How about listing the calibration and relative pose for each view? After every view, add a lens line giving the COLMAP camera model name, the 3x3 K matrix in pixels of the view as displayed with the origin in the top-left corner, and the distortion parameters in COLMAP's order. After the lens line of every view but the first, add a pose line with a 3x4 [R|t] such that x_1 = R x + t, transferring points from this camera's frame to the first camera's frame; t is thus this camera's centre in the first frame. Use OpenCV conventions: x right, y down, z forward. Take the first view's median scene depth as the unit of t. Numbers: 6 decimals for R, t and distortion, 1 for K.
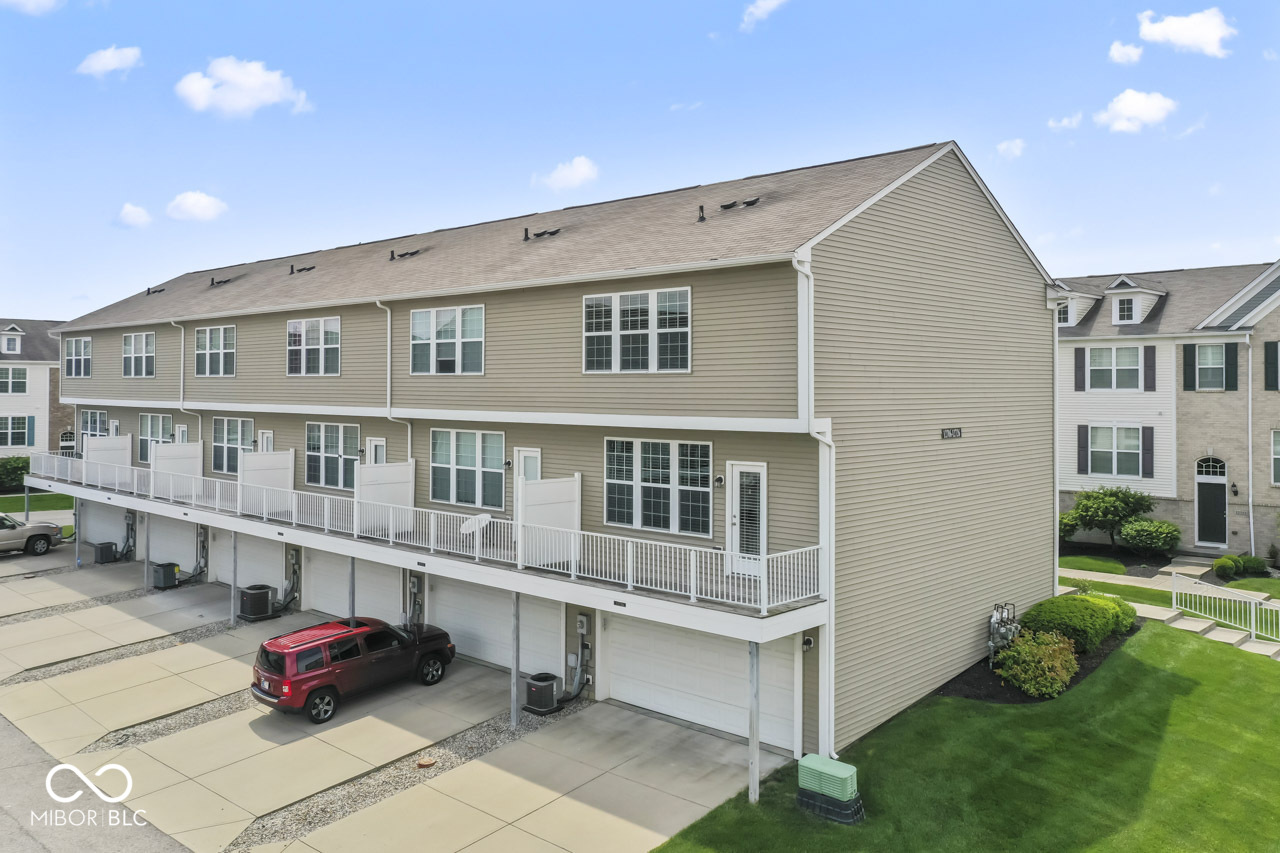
lens RADIAL K [[1031.7, 0, 640.6], [0, 1031.7, 377.8], [0, 0, 1]] dist [-0.003385, -0.000203]
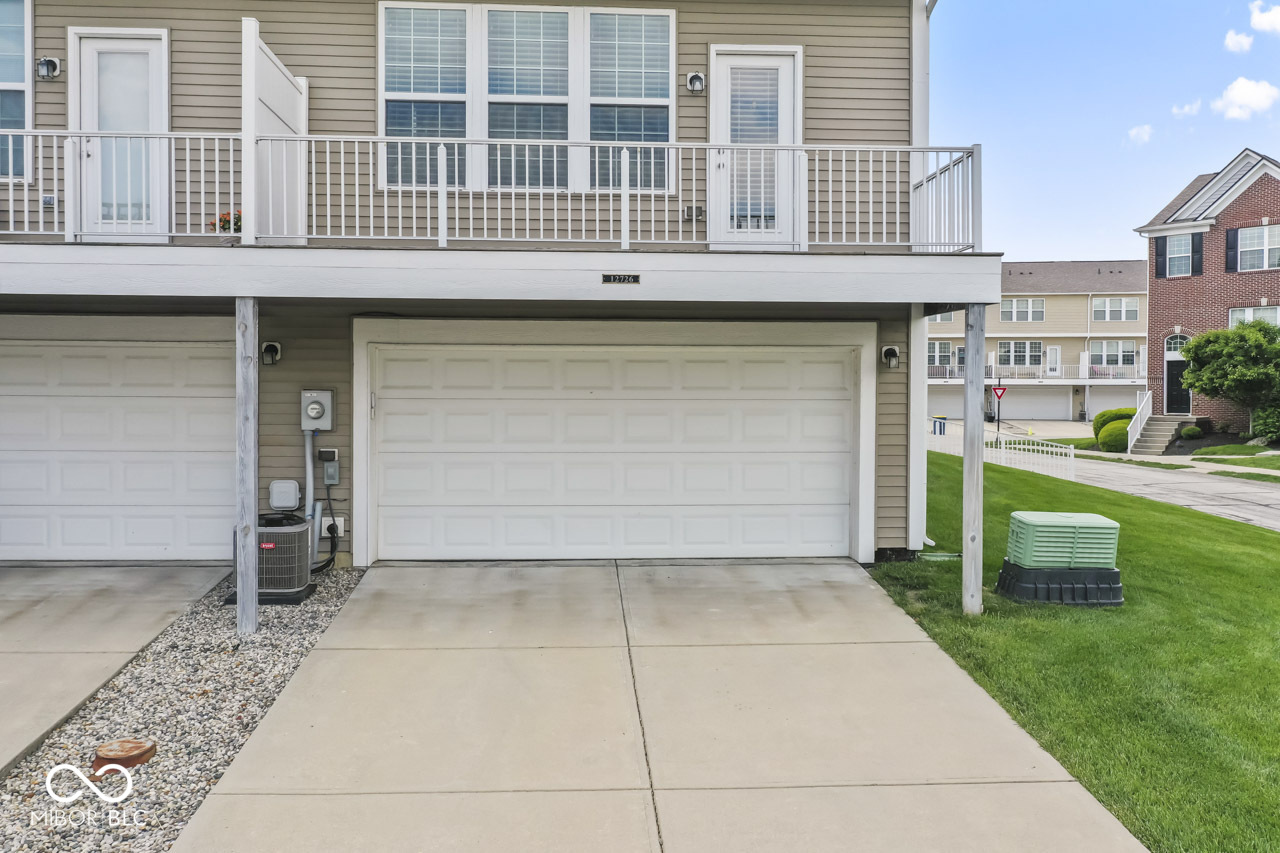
lens RADIAL K [[1025.0, 0, 641.5], [0, 1025.0, 407.9], [0, 0, 1]] dist [-0.001679, -0.005653]
pose [[0.679578, -0.011353, 0.733515, -0.295963], [-0.011971, 0.999576, 0.026561, 0.227552], [-0.733506, -0.026831, 0.679154, 0.594452]]
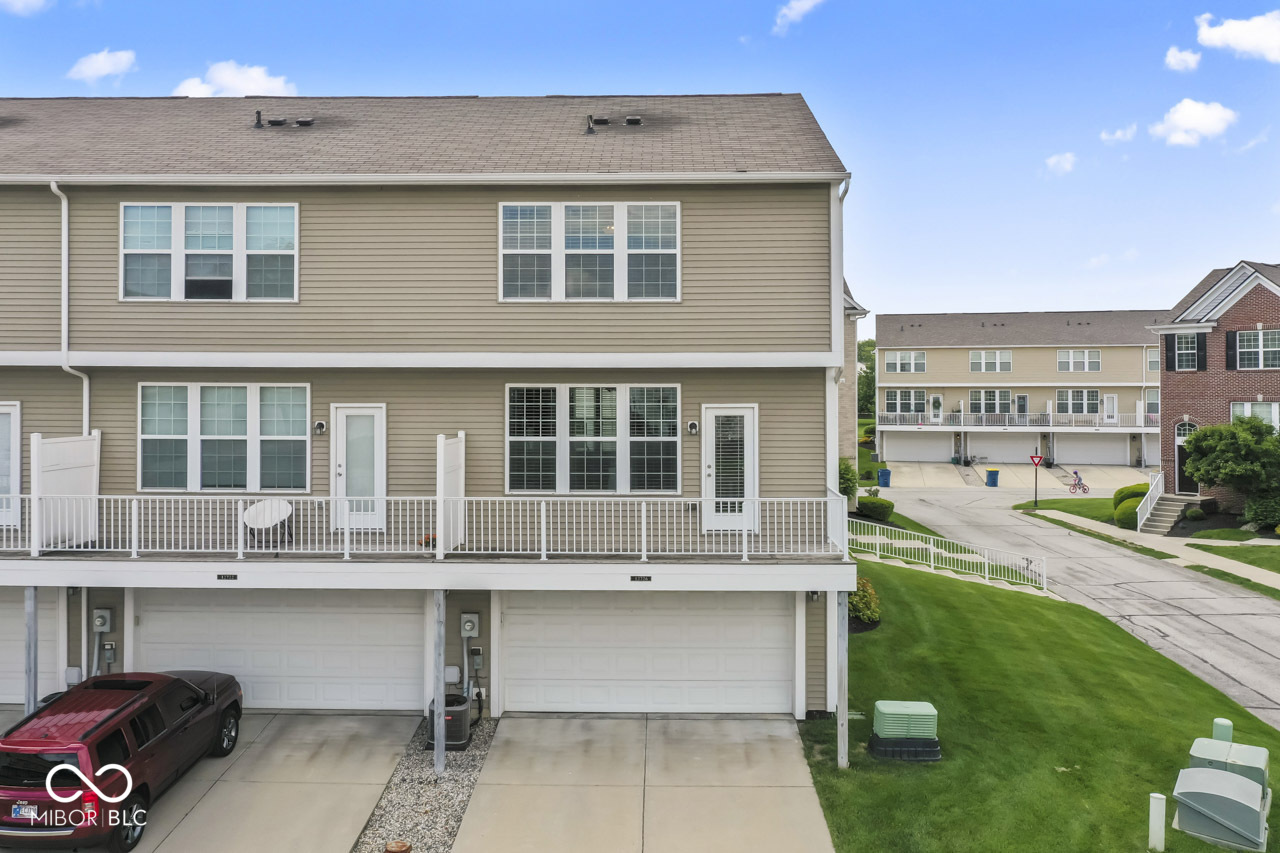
lens RADIAL K [[1031.7, 0, 640.6], [0, 1031.7, 377.8], [0, 0, 1]] dist [-0.003385, -0.000203]
pose [[0.742017, 0.005067, 0.670362, -0.491116], [-0.005812, 0.999982, -0.001125, 0.052995], [-0.670356, -0.003062, 0.742034, 0.340831]]
